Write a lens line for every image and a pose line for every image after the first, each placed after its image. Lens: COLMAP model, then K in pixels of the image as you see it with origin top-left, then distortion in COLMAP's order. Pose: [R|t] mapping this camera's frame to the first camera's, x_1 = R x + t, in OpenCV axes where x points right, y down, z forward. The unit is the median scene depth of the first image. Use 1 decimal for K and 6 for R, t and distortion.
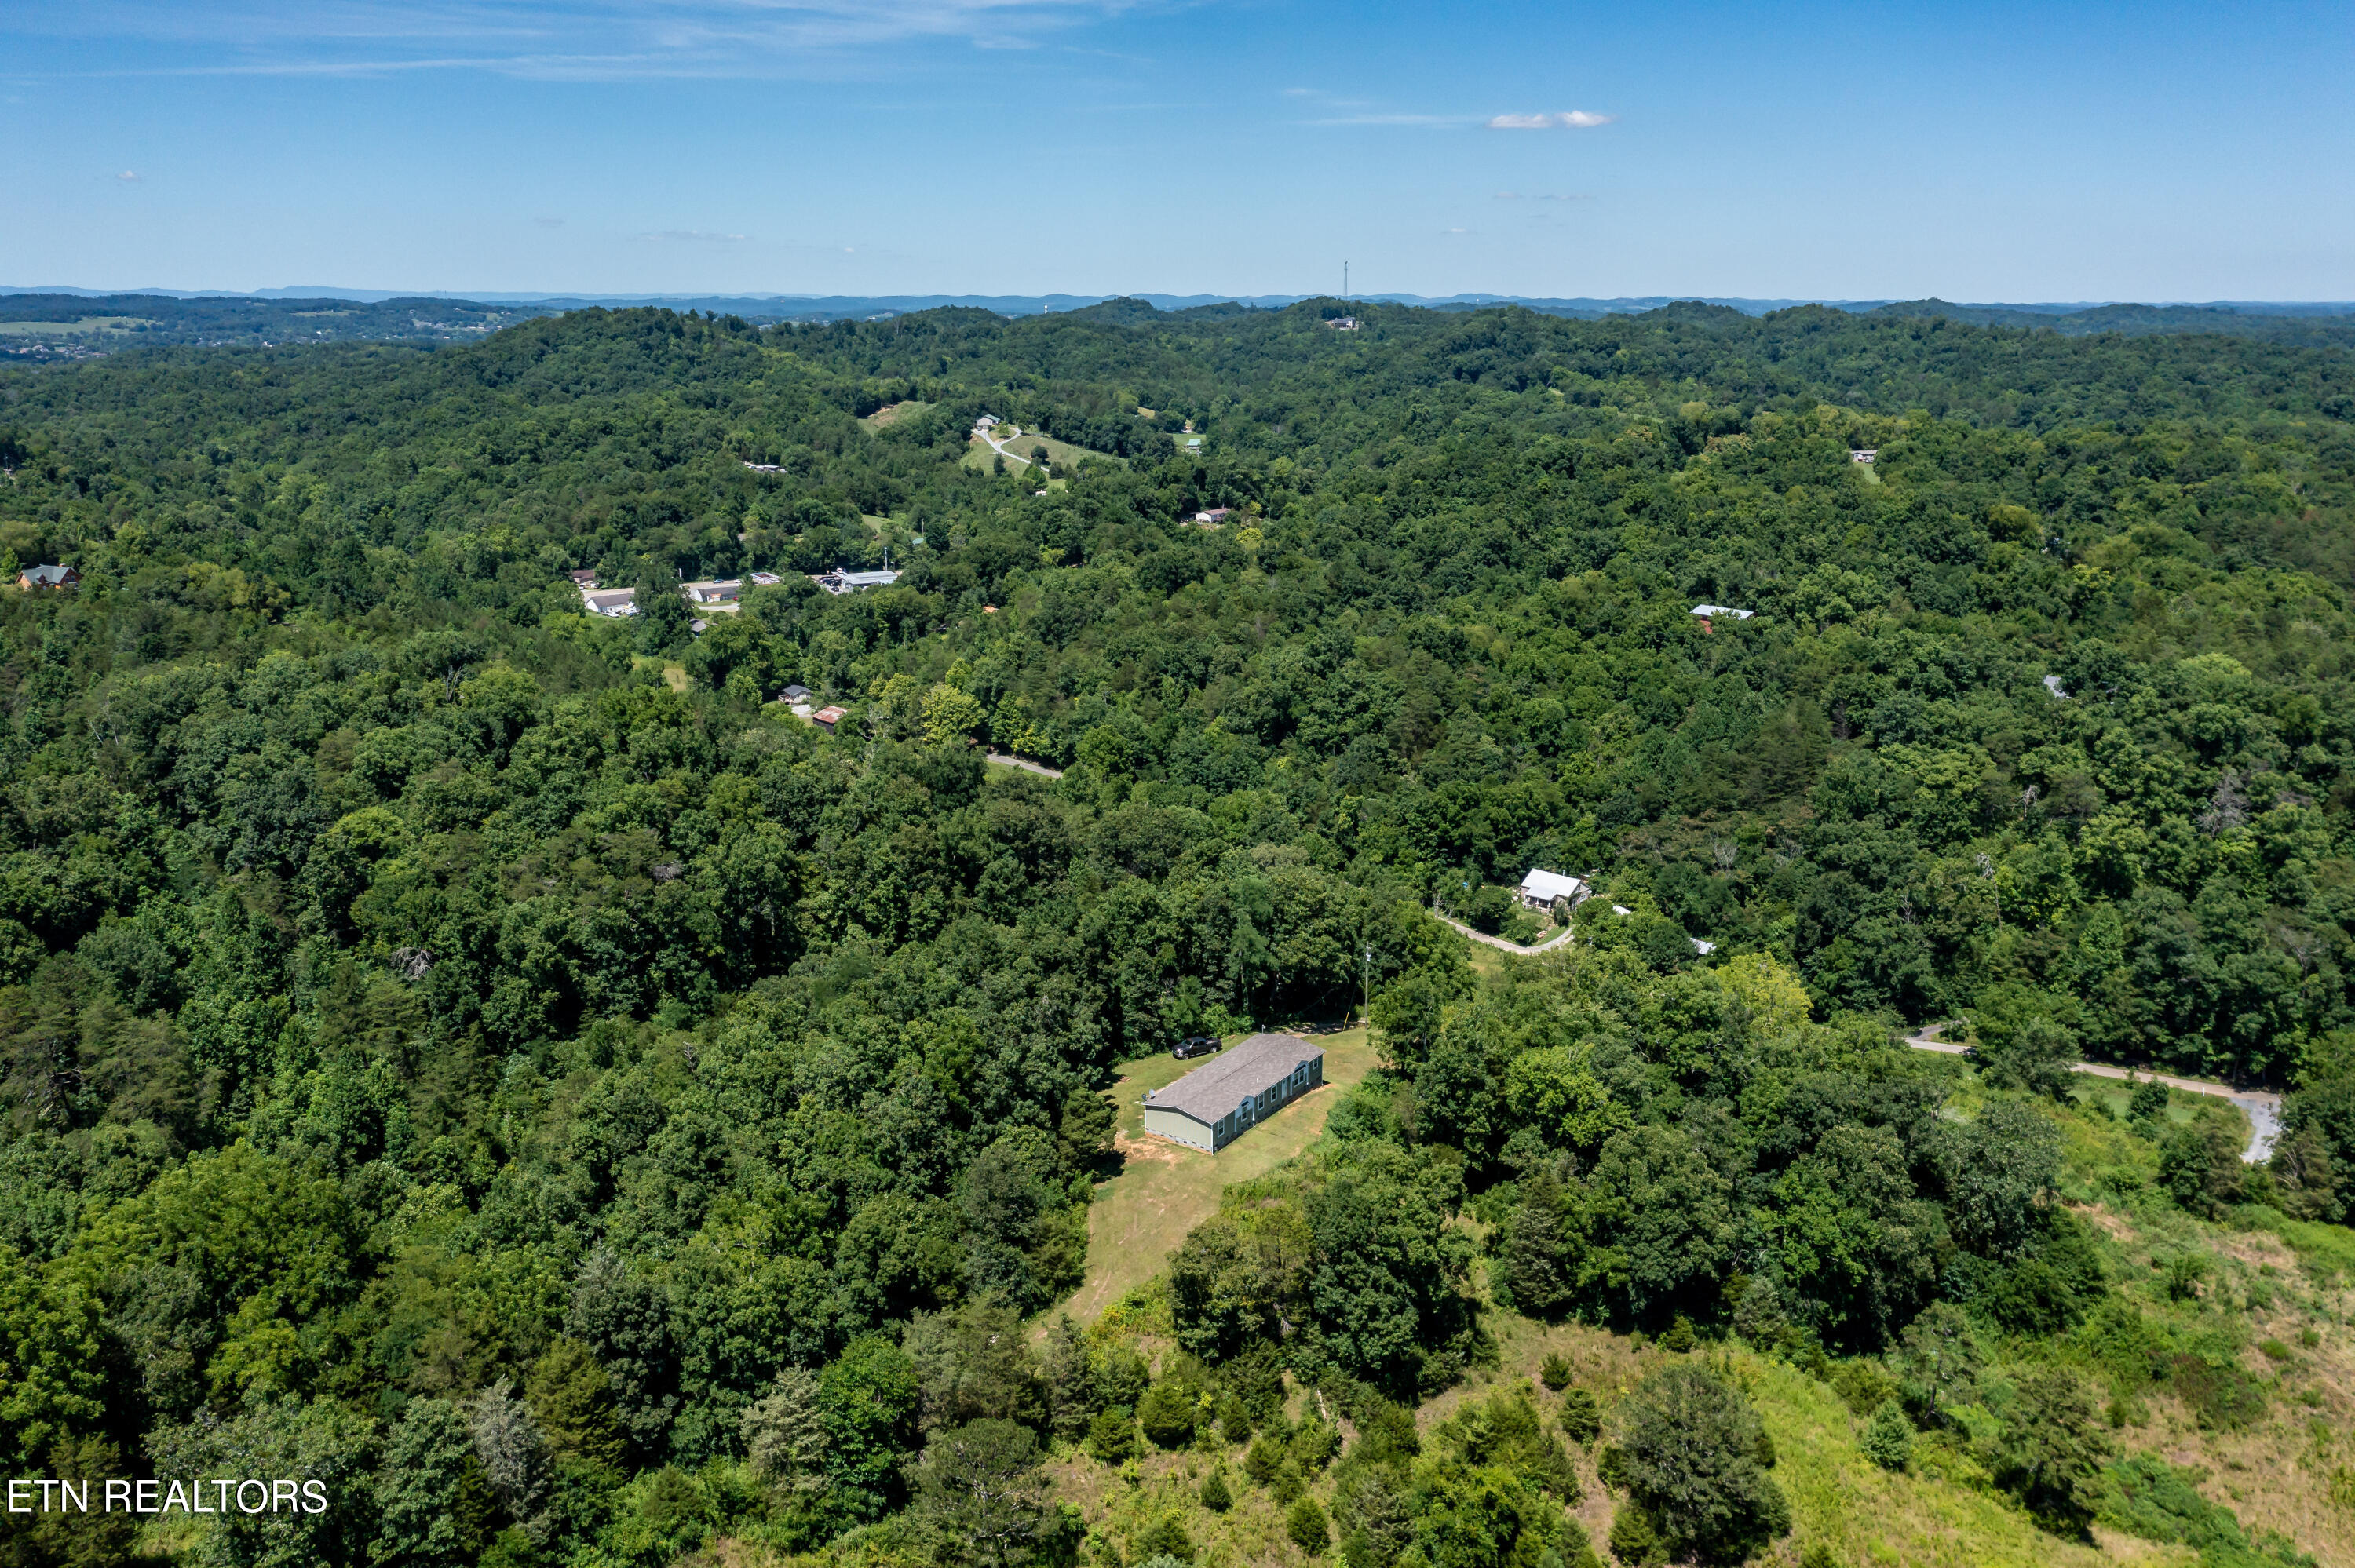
lens RADIAL K [[1877.9, 0, 1169.1], [0, 1877.9, 774.2], [0, 0, 1]] dist [0.001980, 0.013621]
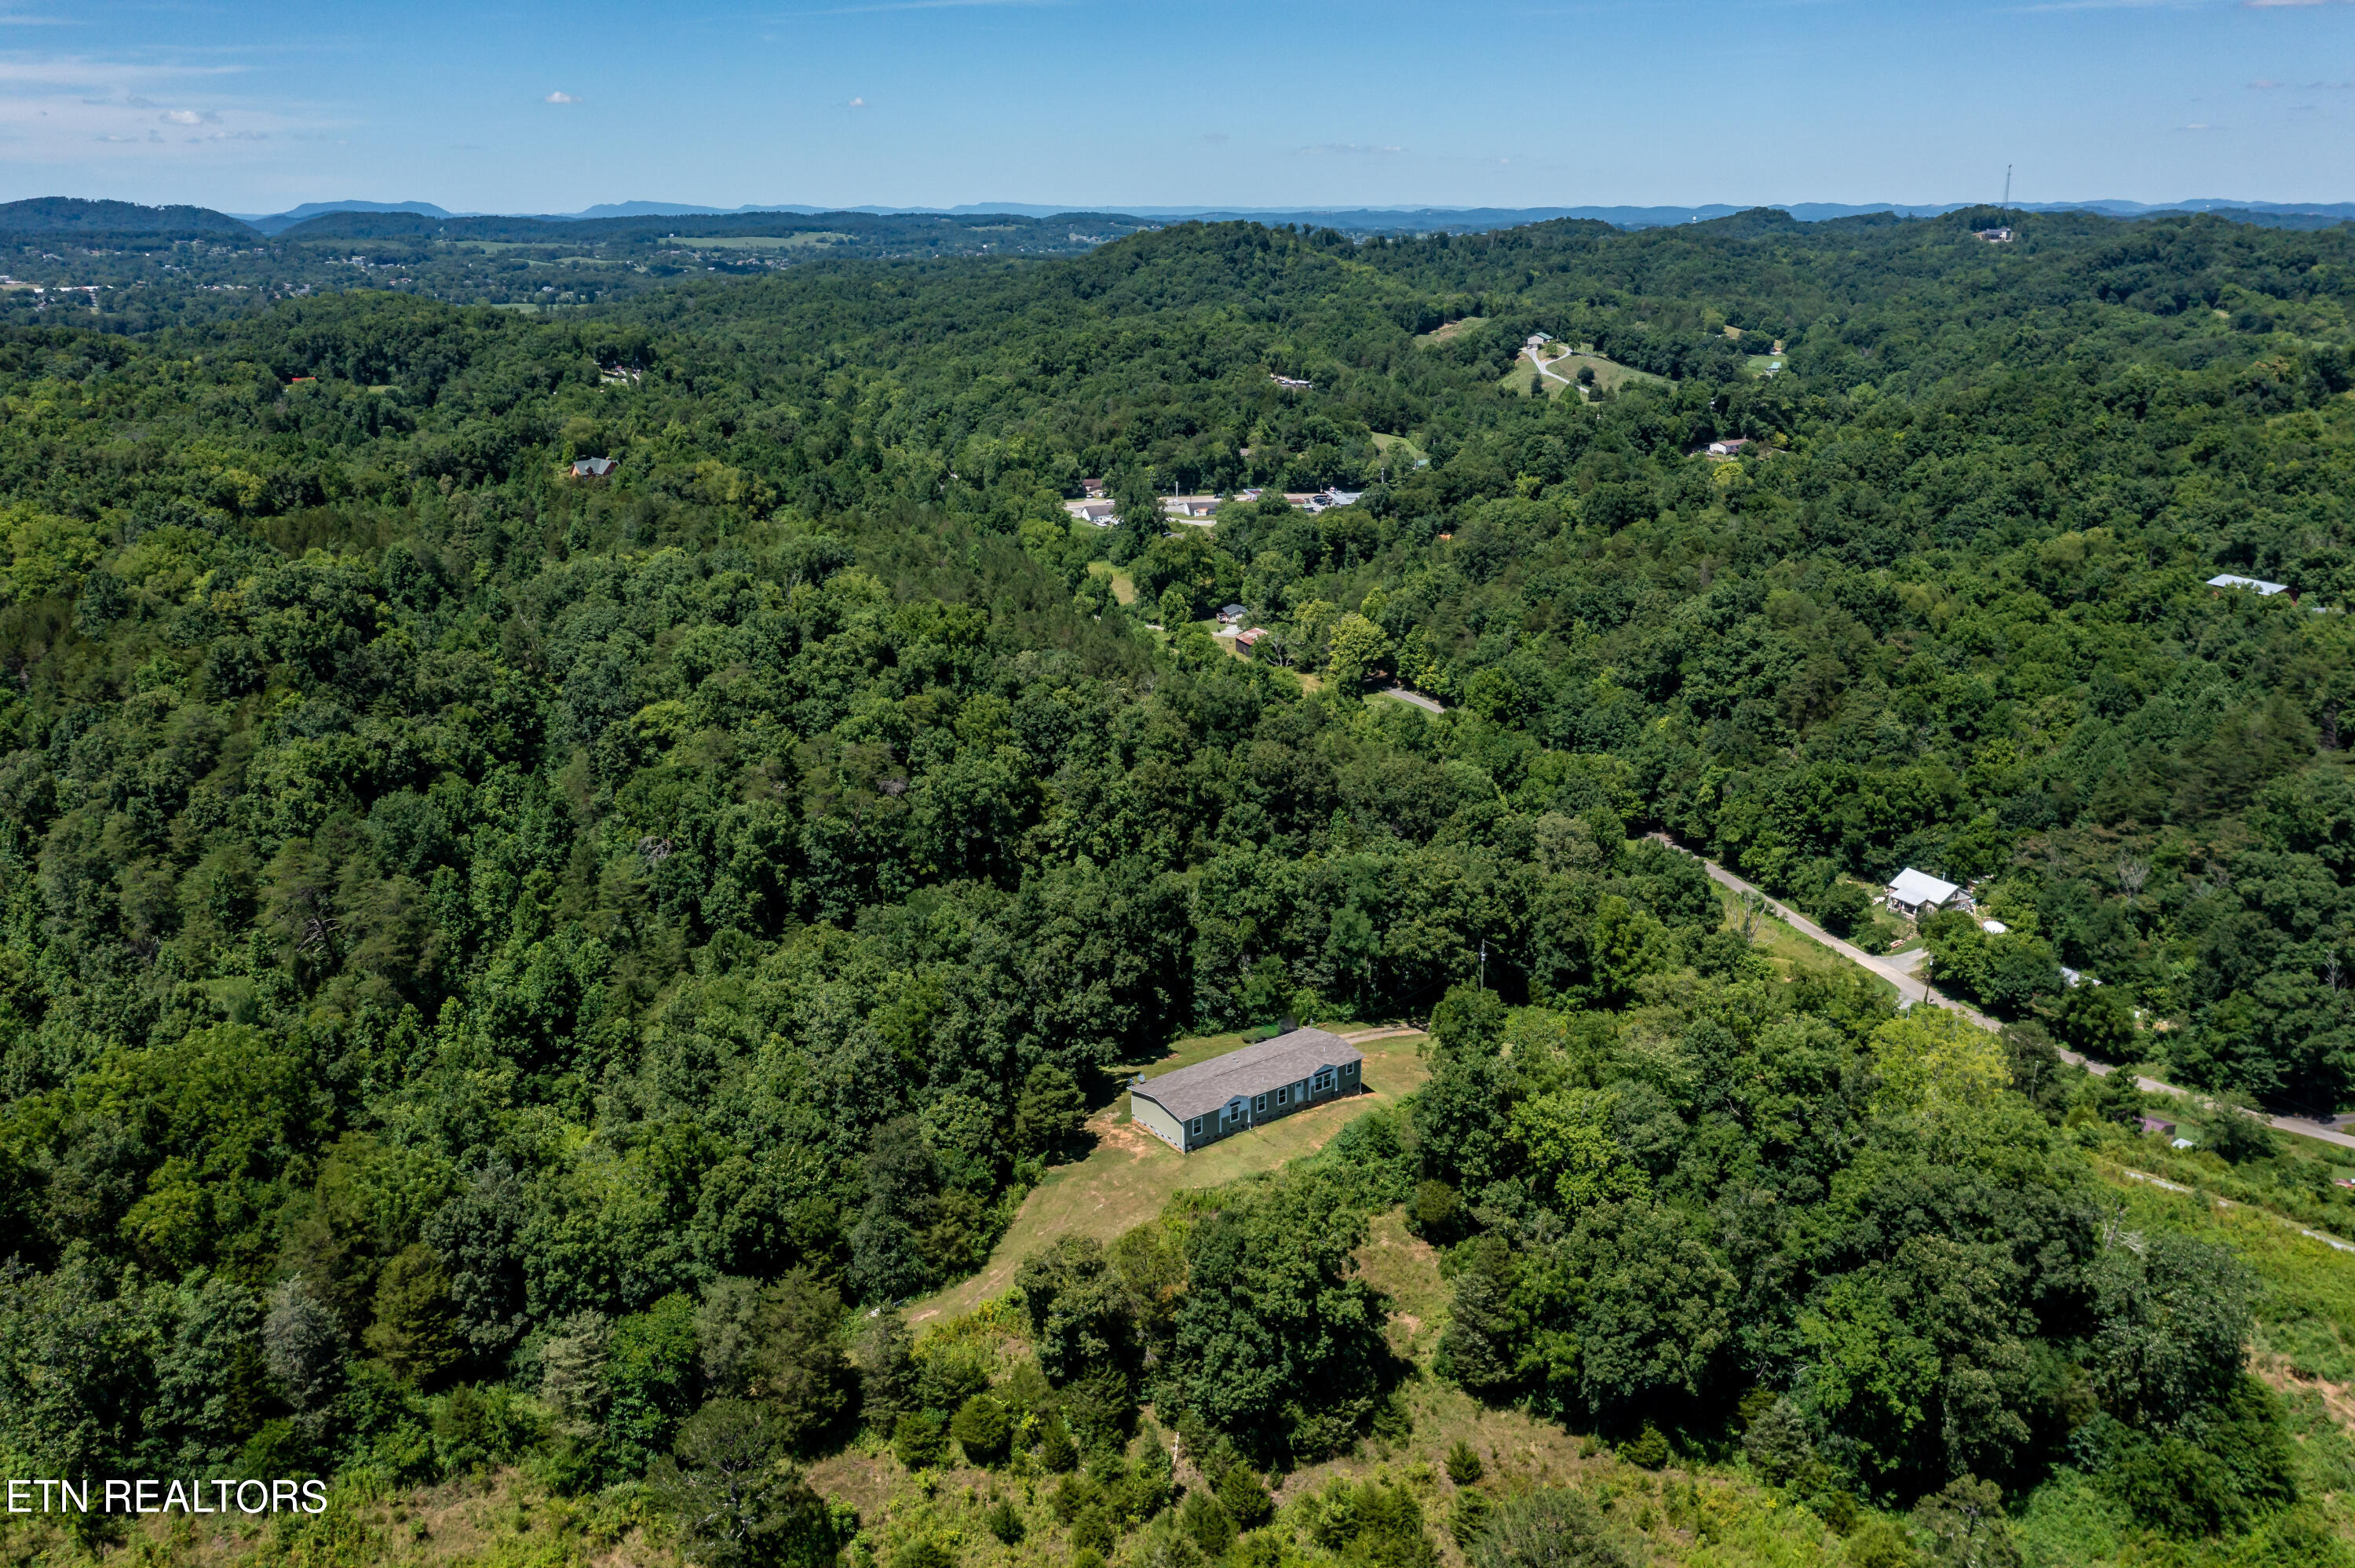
lens RADIAL K [[1874.2, 0, 1167.2], [0, 1874.2, 781.0], [0, 0, 1]] dist [0.000377, 0.012187]
pose [[0.945448, 0.089474, -0.313244, 0.121888], [-0.074497, 0.995446, 0.059485, -0.014436], [0.317140, -0.032904, 0.947808, 0.055019]]
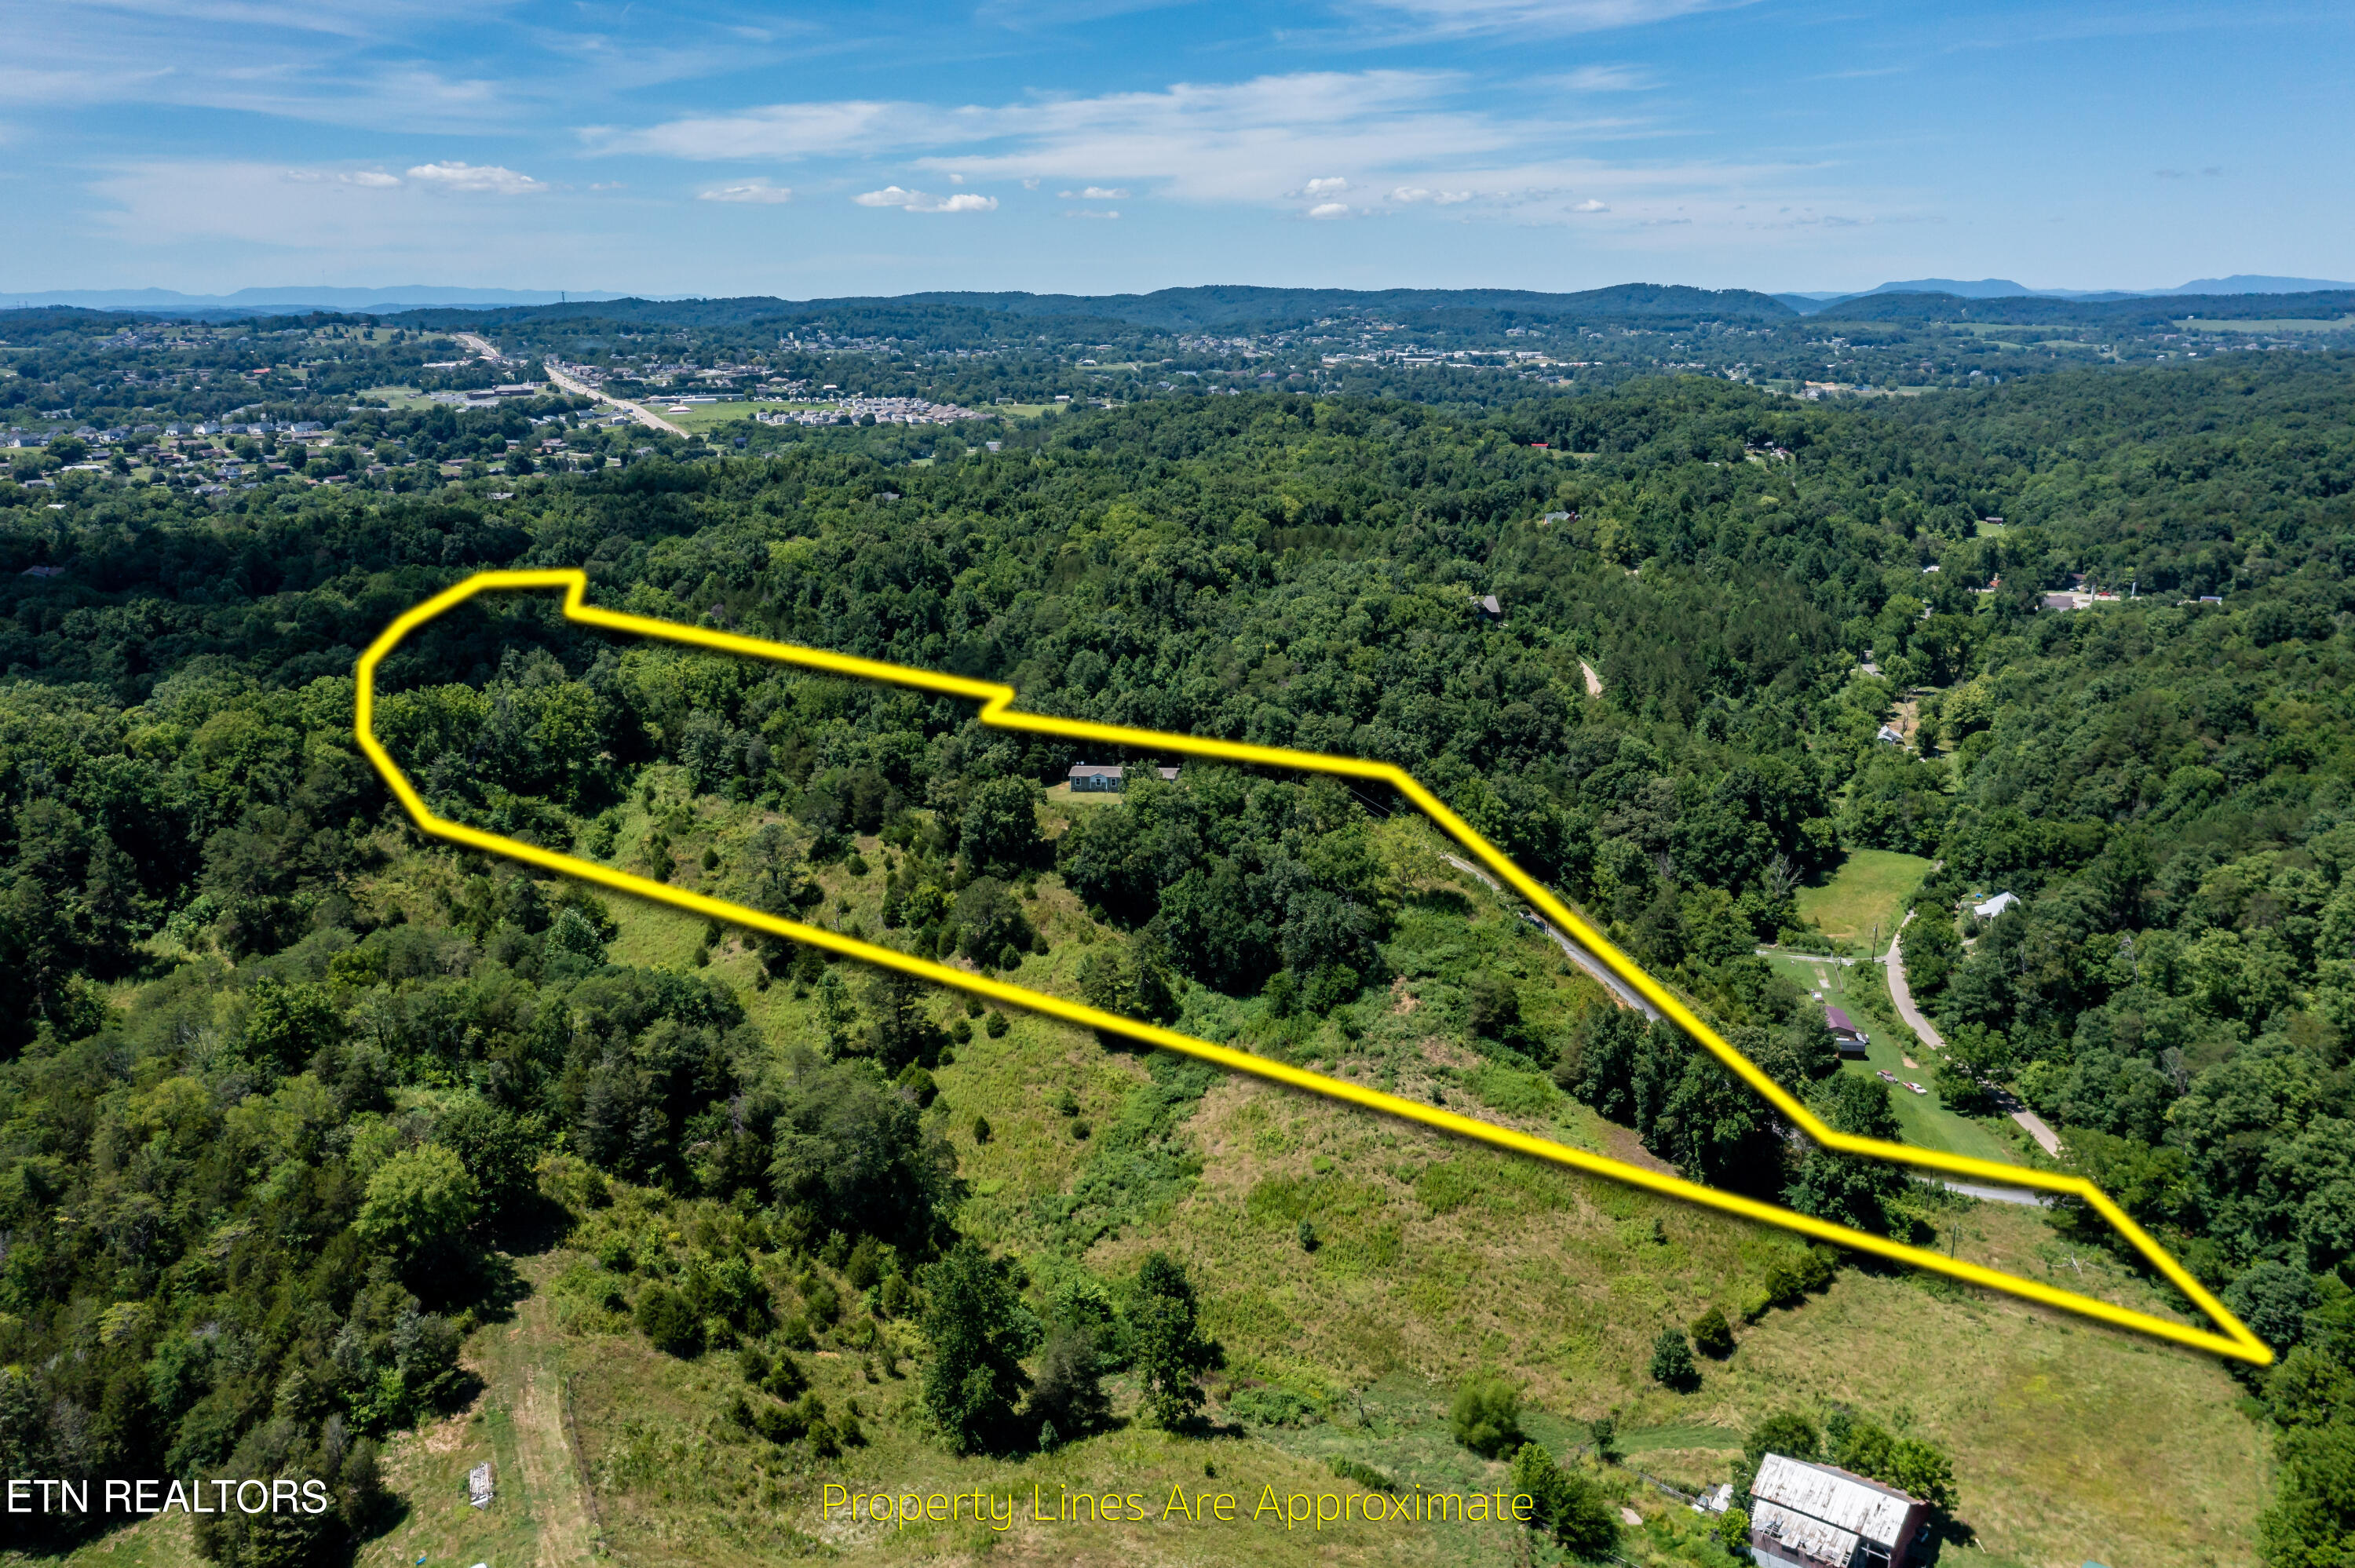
lens RADIAL K [[1874.2, 0, 1175.8], [0, 1874.2, 773.1], [0, 0, 1]] dist [0.000377, 0.012187]
pose [[0.432717, 0.219301, -0.874450, 0.868409], [-0.213228, 0.967338, 0.137081, -0.059302], [0.875951, 0.127140, 0.465345, 0.027341]]
